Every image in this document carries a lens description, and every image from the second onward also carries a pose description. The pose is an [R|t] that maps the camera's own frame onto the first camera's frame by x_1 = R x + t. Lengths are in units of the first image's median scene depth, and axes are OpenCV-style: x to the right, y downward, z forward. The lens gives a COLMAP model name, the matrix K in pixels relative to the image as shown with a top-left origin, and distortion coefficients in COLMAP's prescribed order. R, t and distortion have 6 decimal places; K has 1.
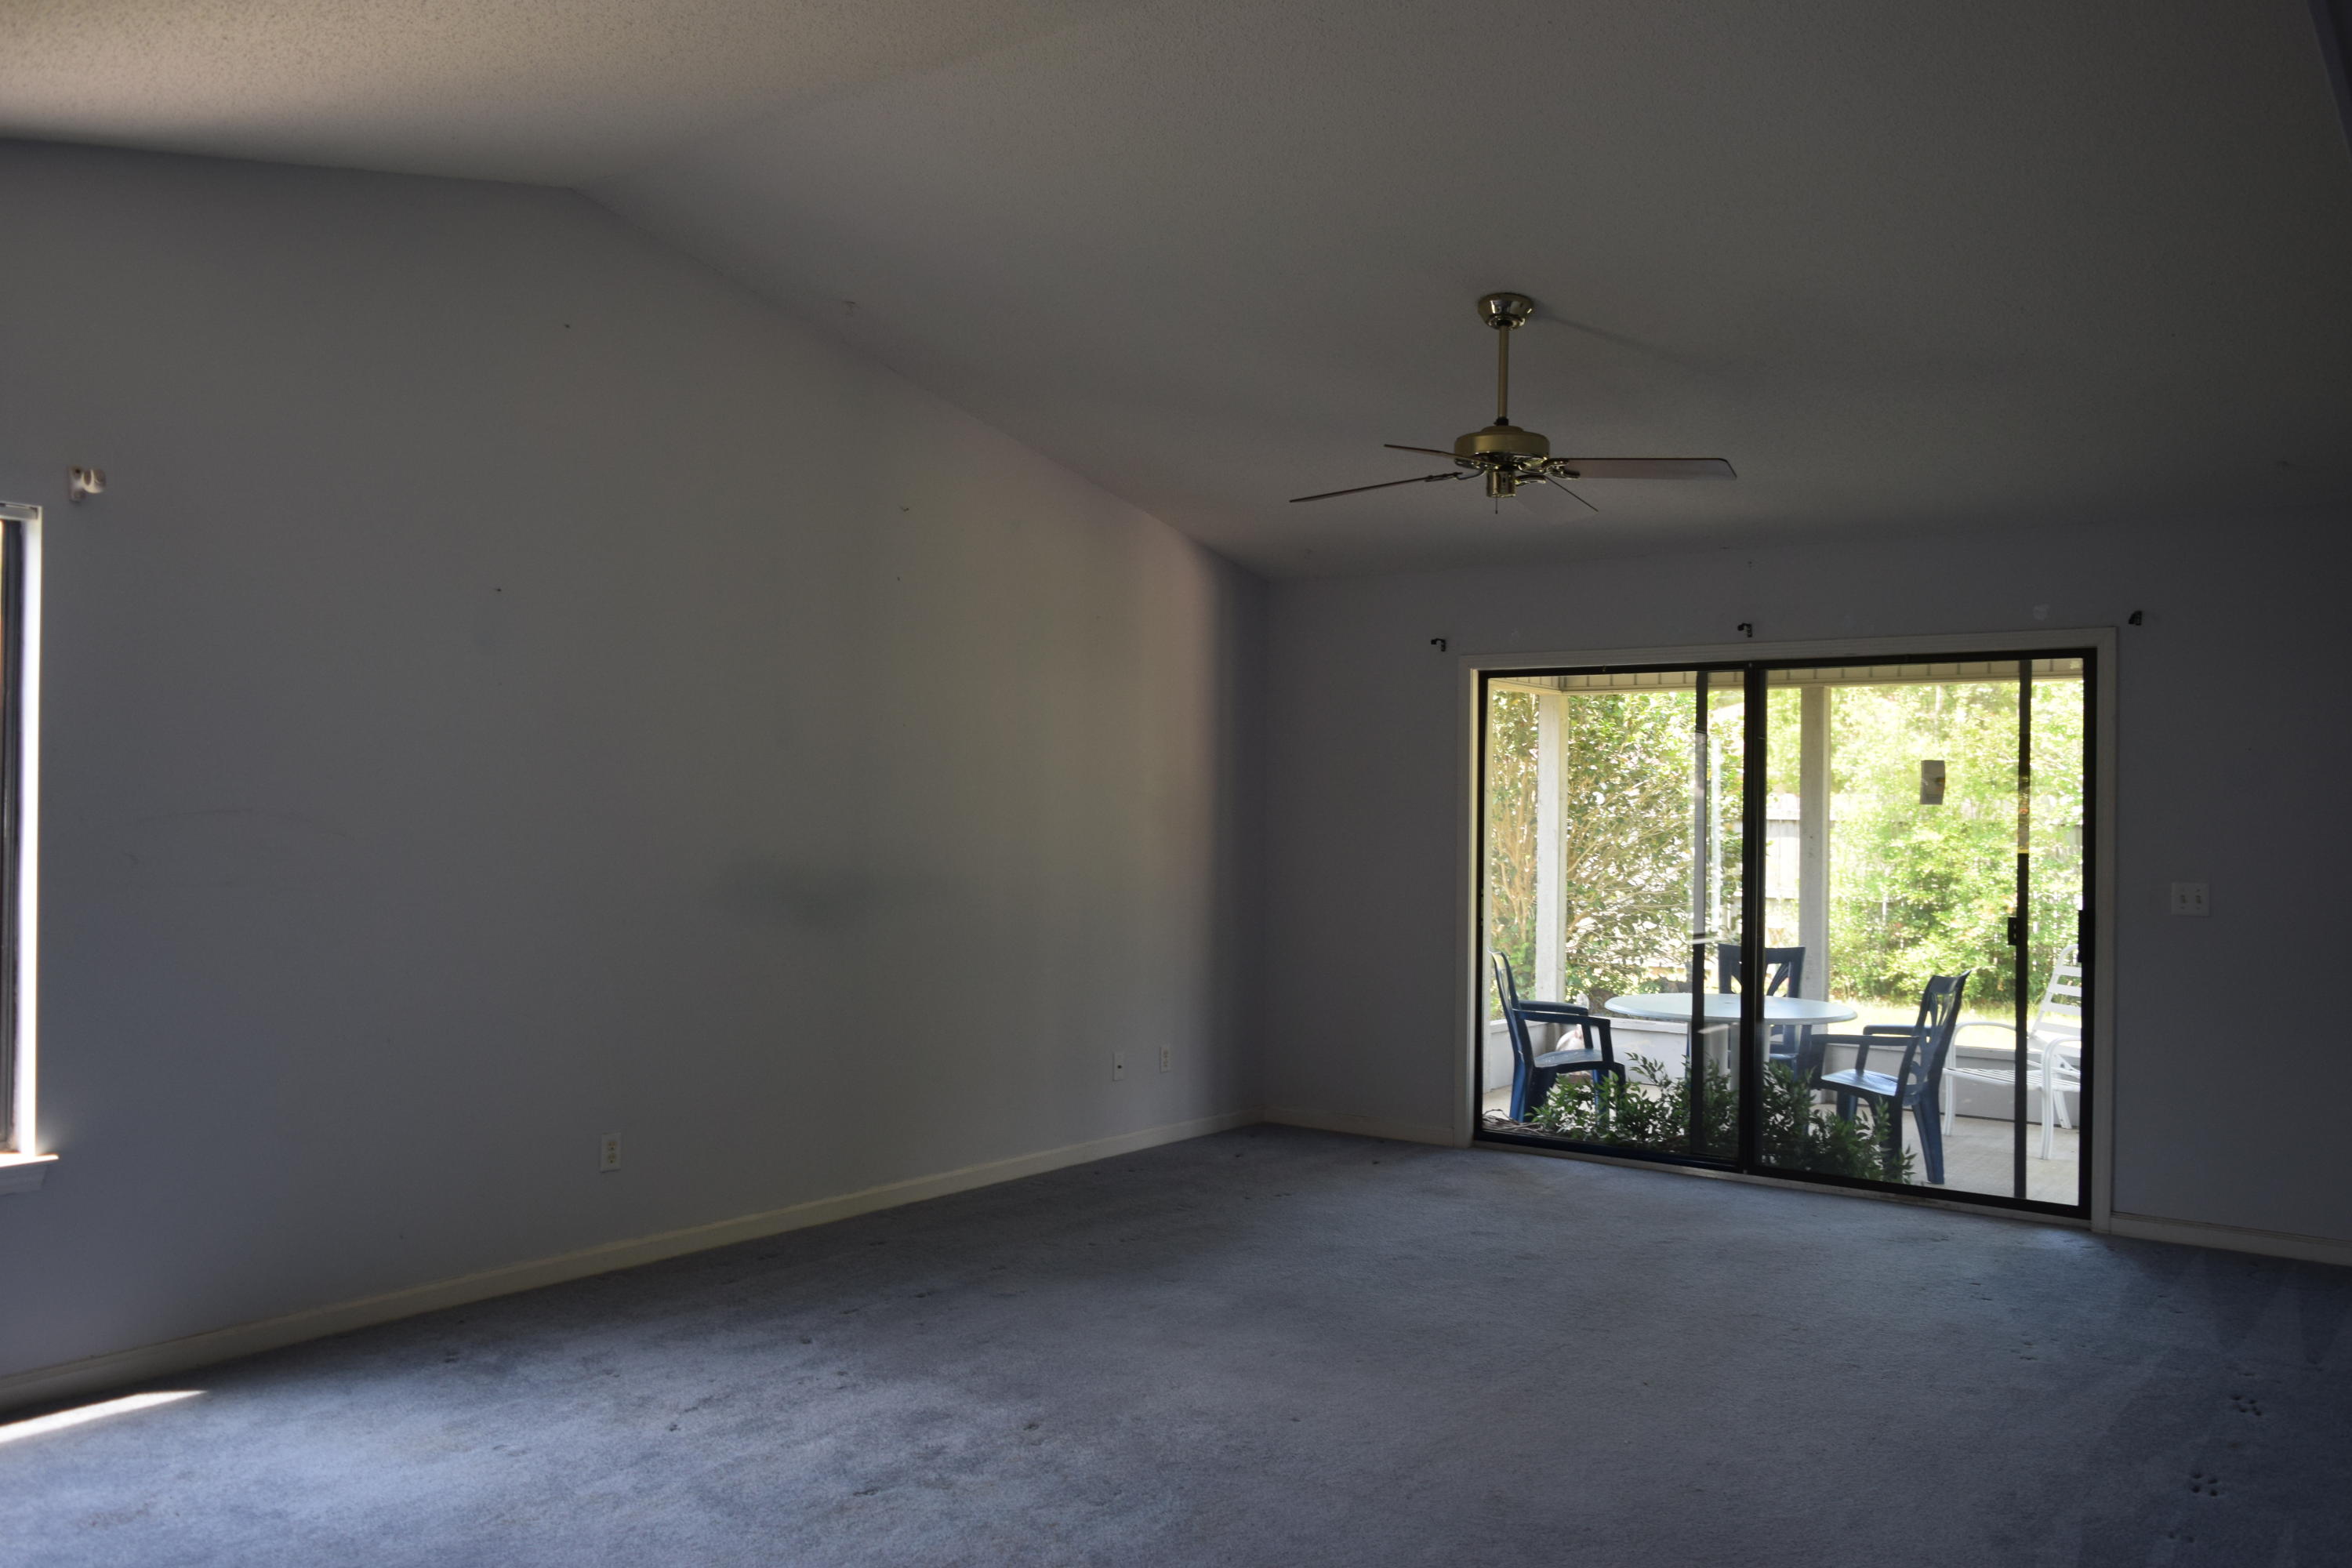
lens RADIAL K [[1830.2, 0, 1172.3], [0, 1830.2, 795.0], [0, 0, 1]] dist [-0.016441, -0.002604]
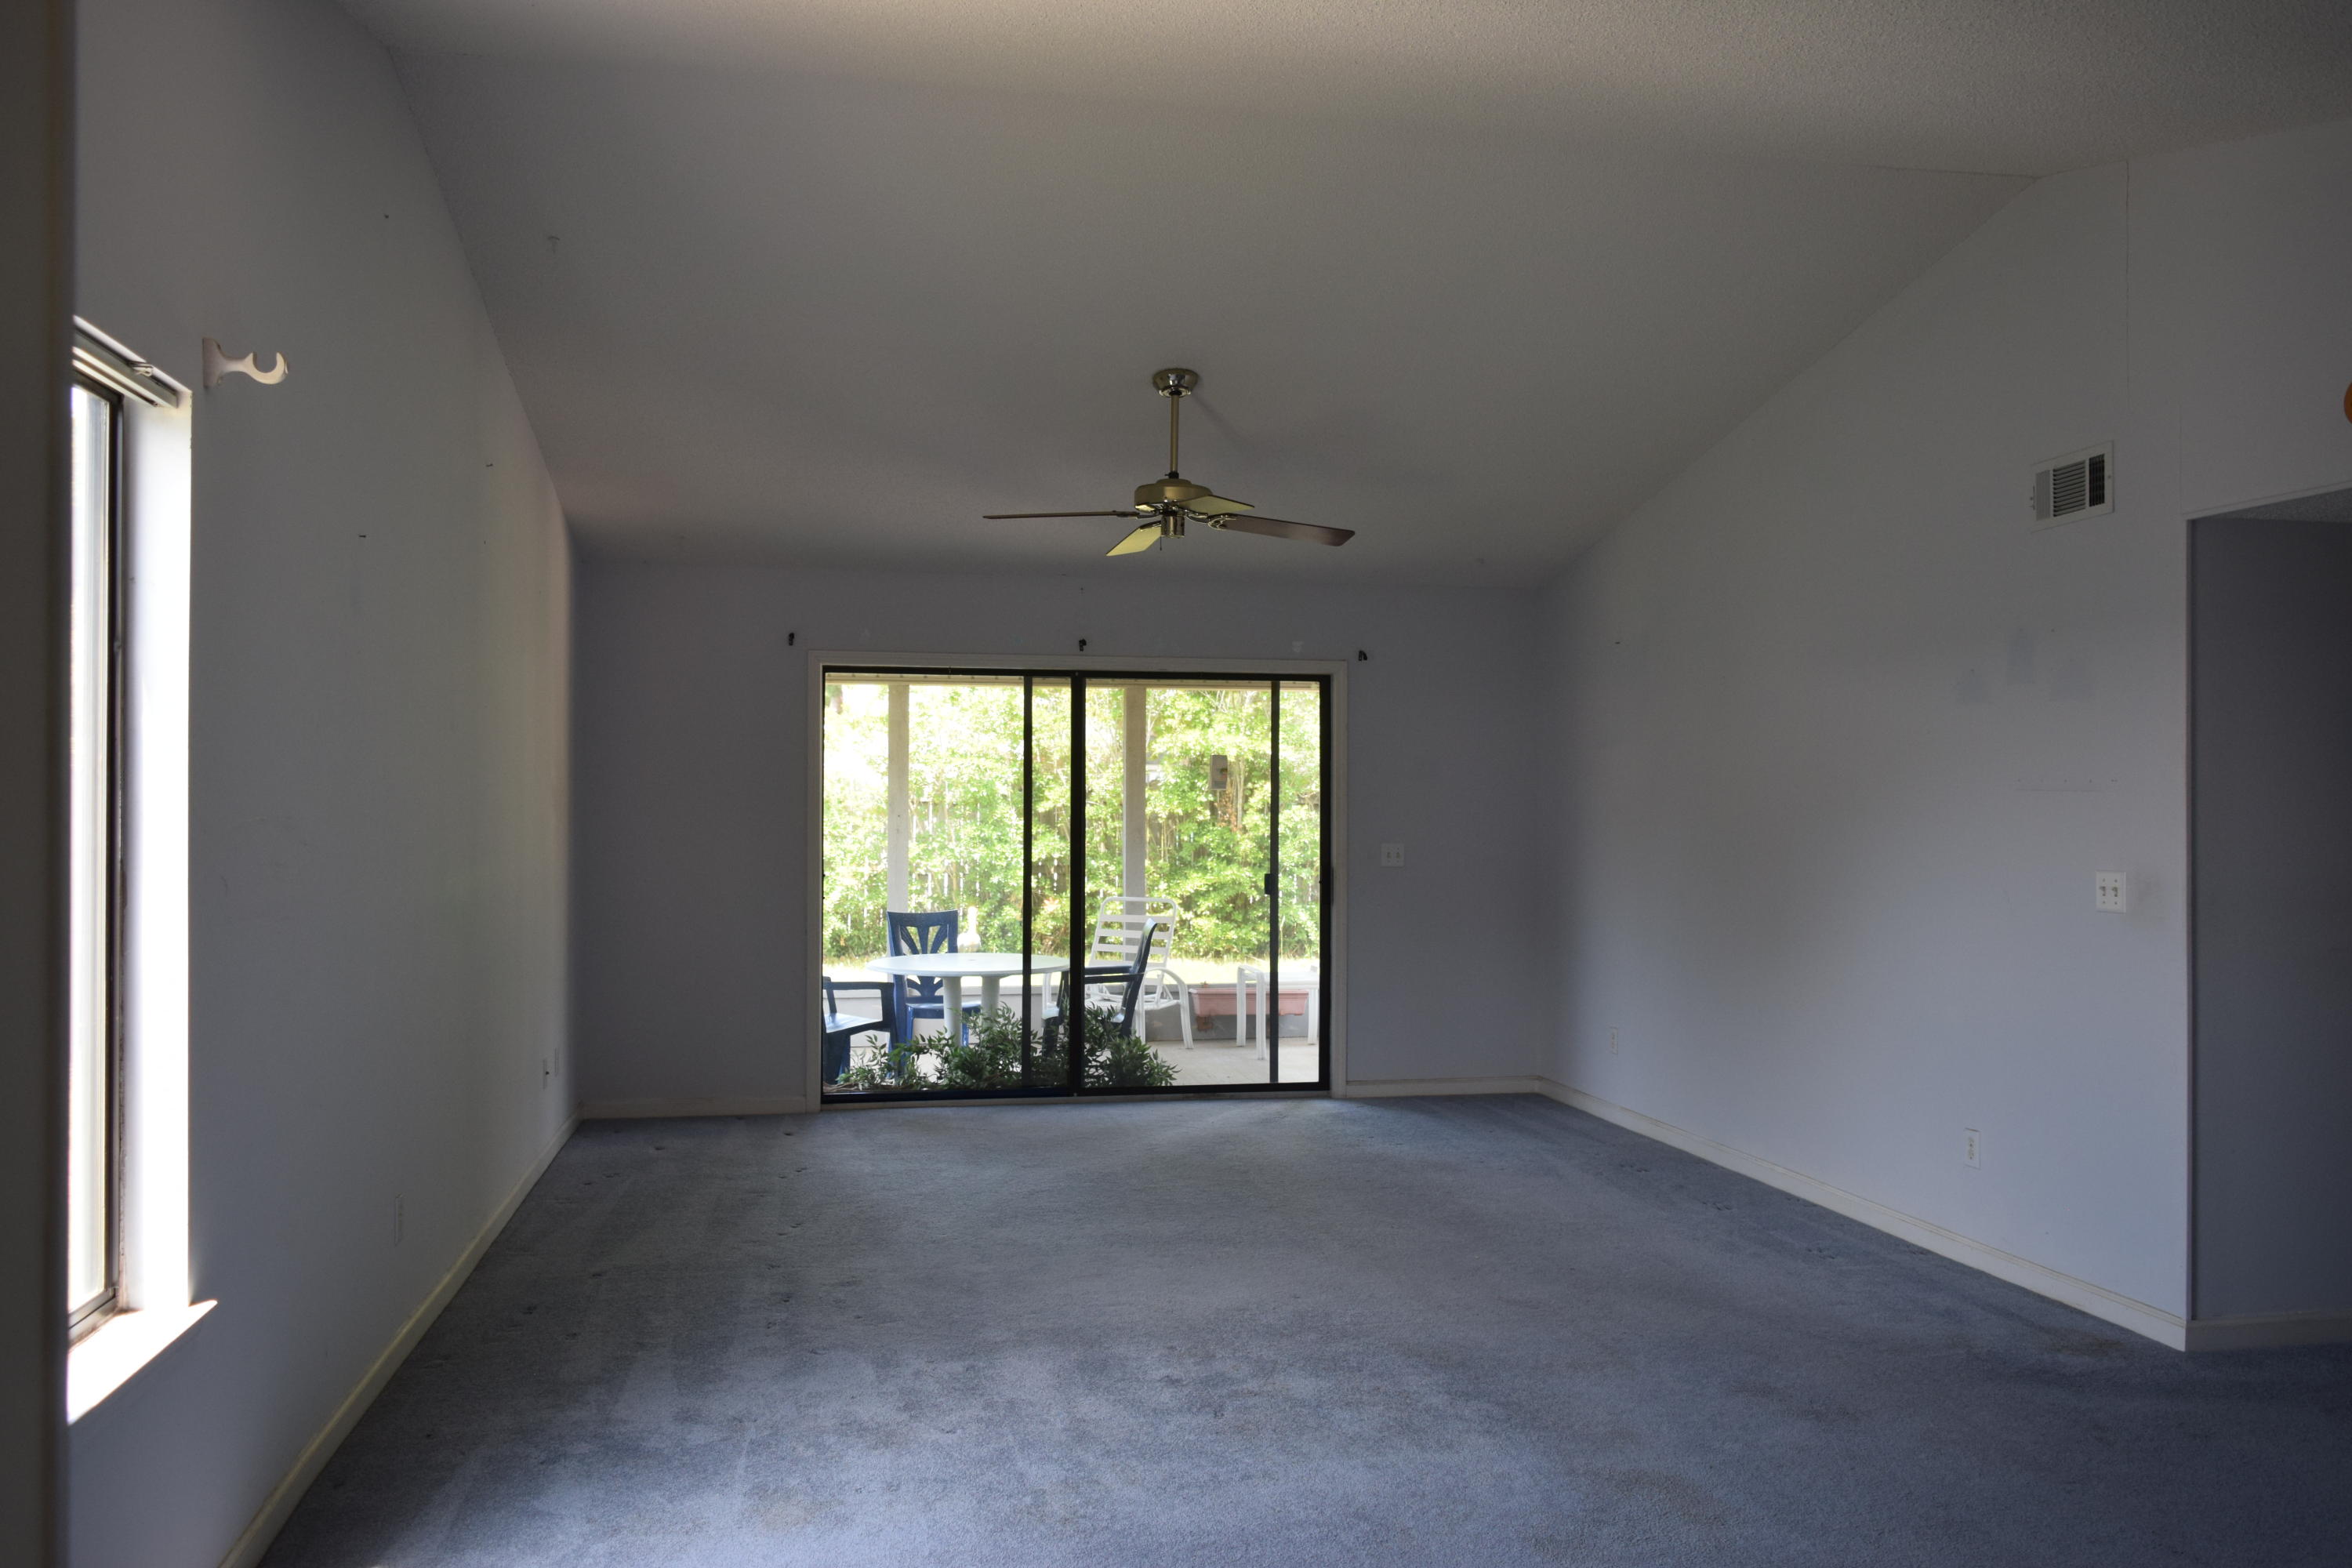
lens RADIAL K [[1830.2, 0, 1174.9], [0, 1830.2, 788.7], [0, 0, 1]] dist [-0.016441, -0.002604]
pose [[0.672232, -0.005882, 0.740317, -0.718393], [-0.000527, 0.999964, 0.008423, -0.007844], [-0.740340, -0.006052, 0.672205, 0.190790]]
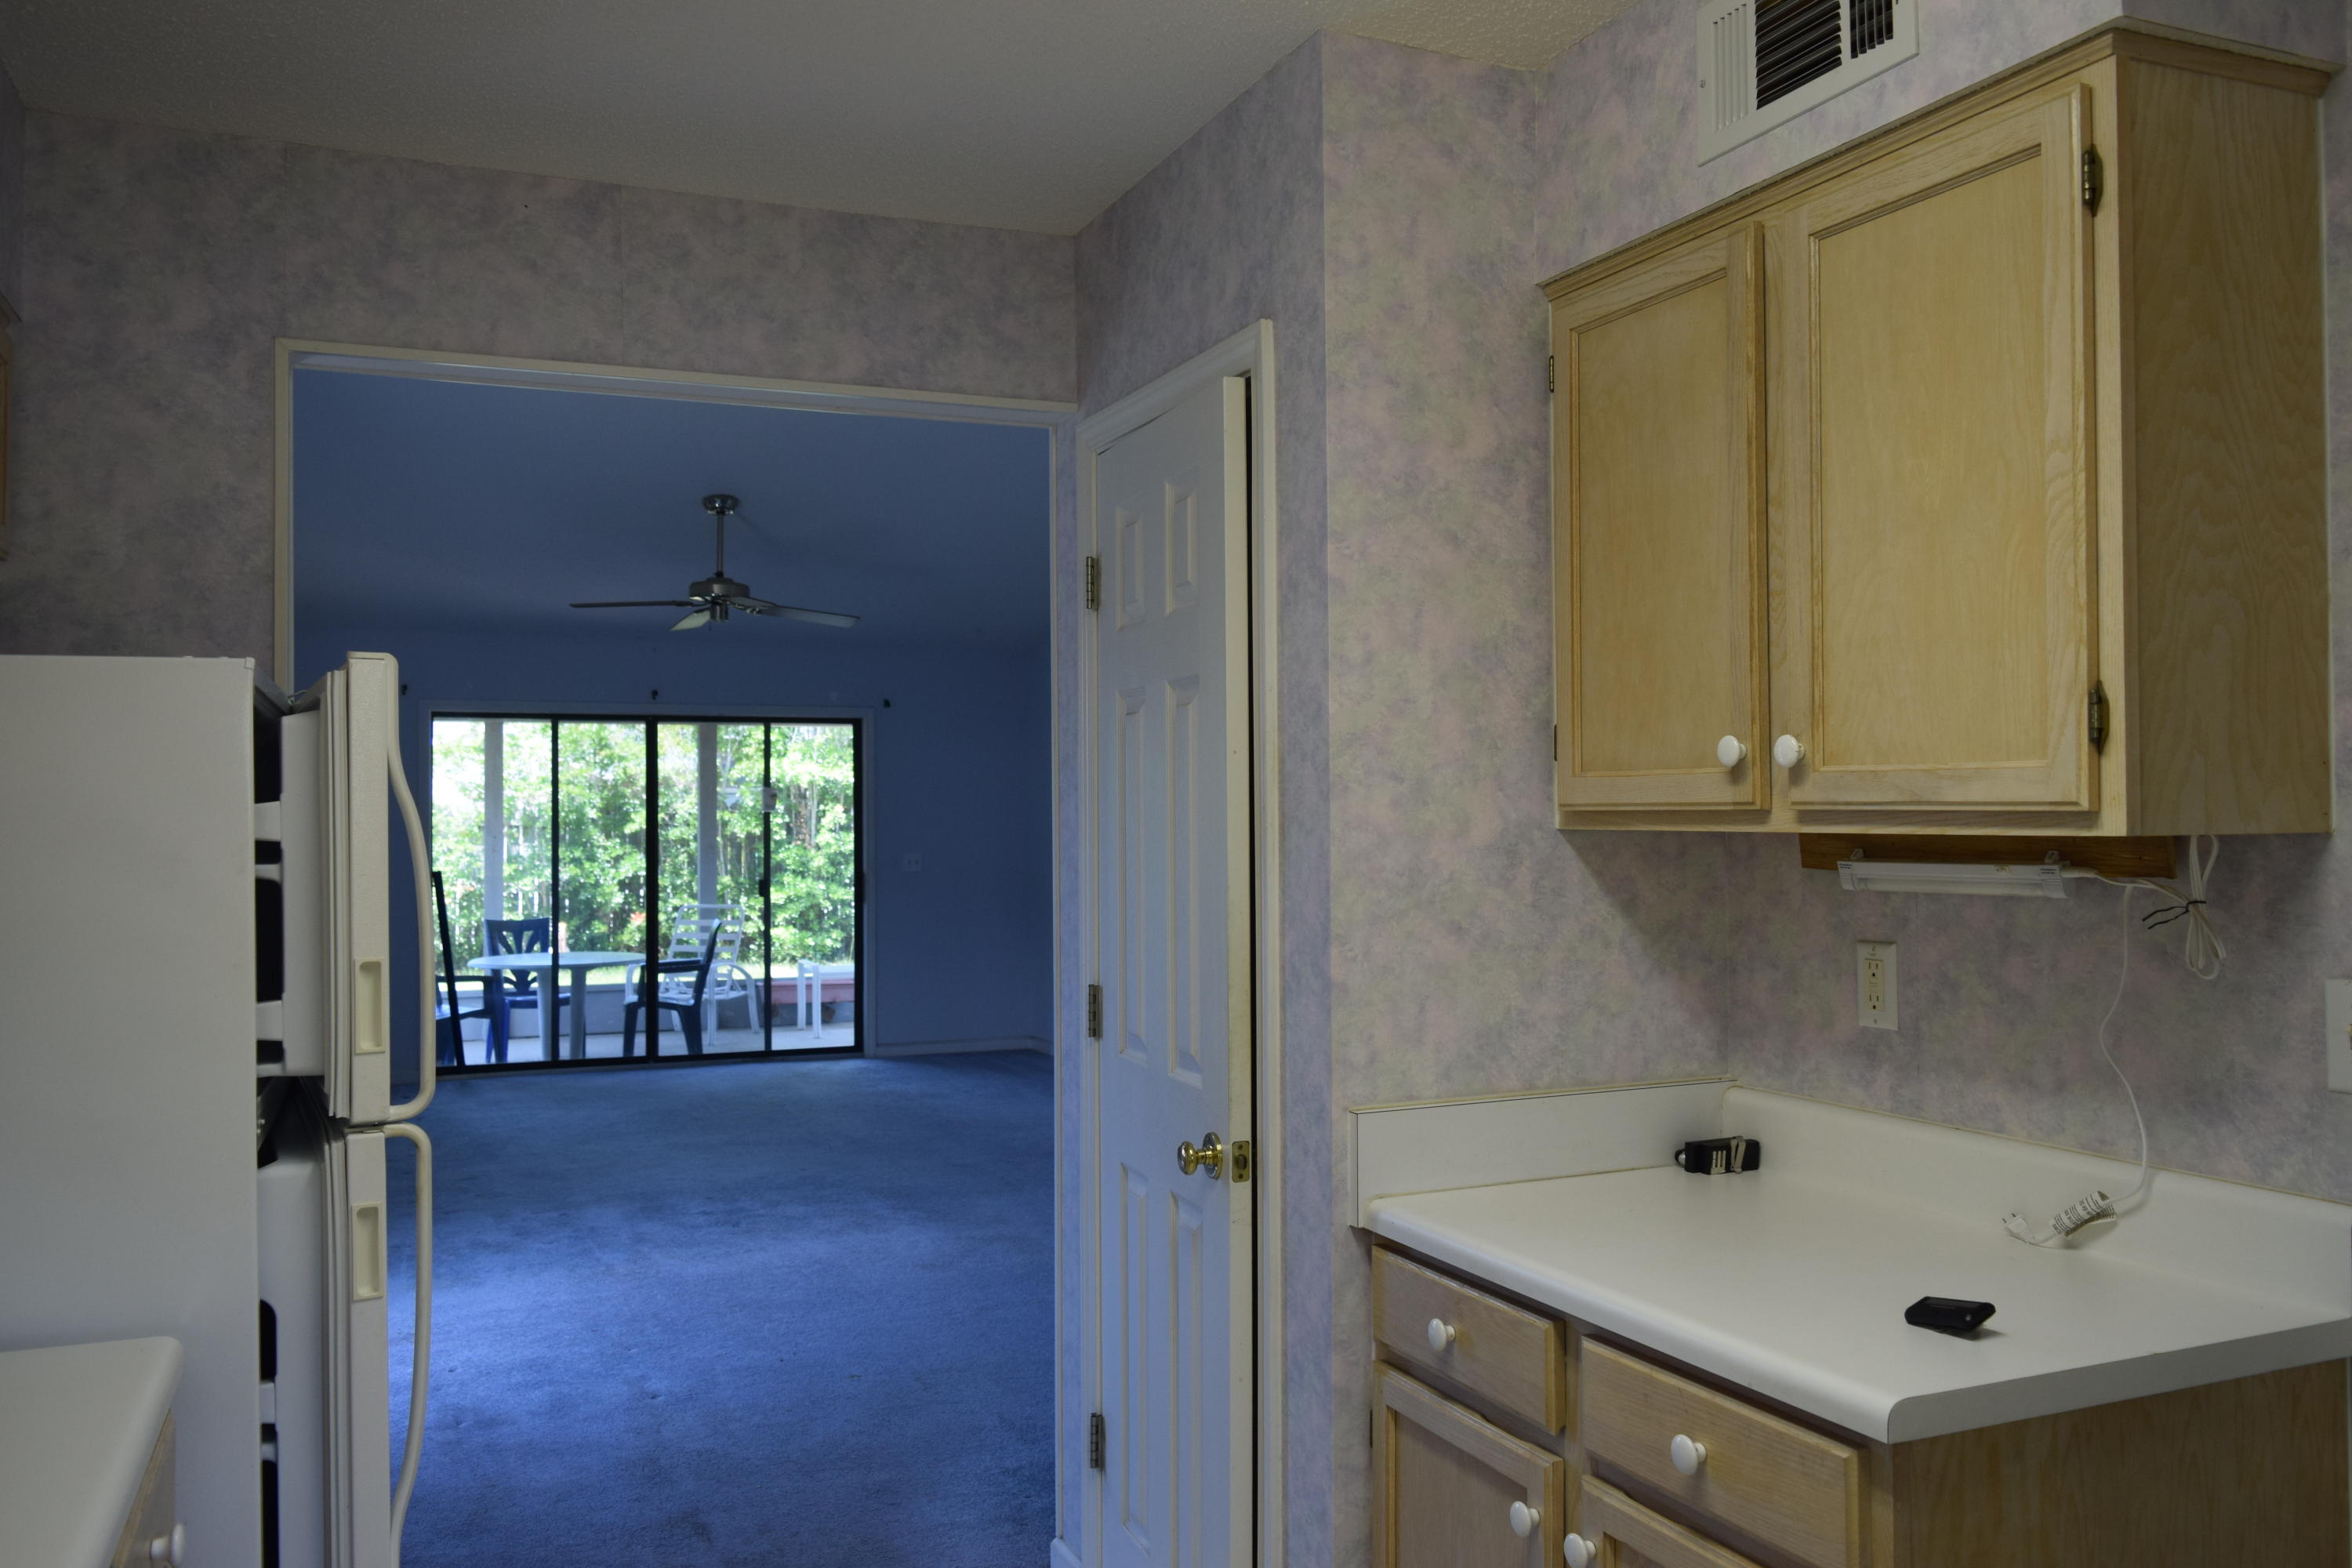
lens RADIAL K [[1830.2, 0, 1171.4], [0, 1830.2, 783.3], [0, 0, 1]] dist [-0.016441, -0.002604]
pose [[0.501047, 0.000579, 0.865420, -1.011719], [0.007229, 0.999962, -0.004854, -0.011397], [-0.865390, 0.008689, 0.501024, -0.139939]]
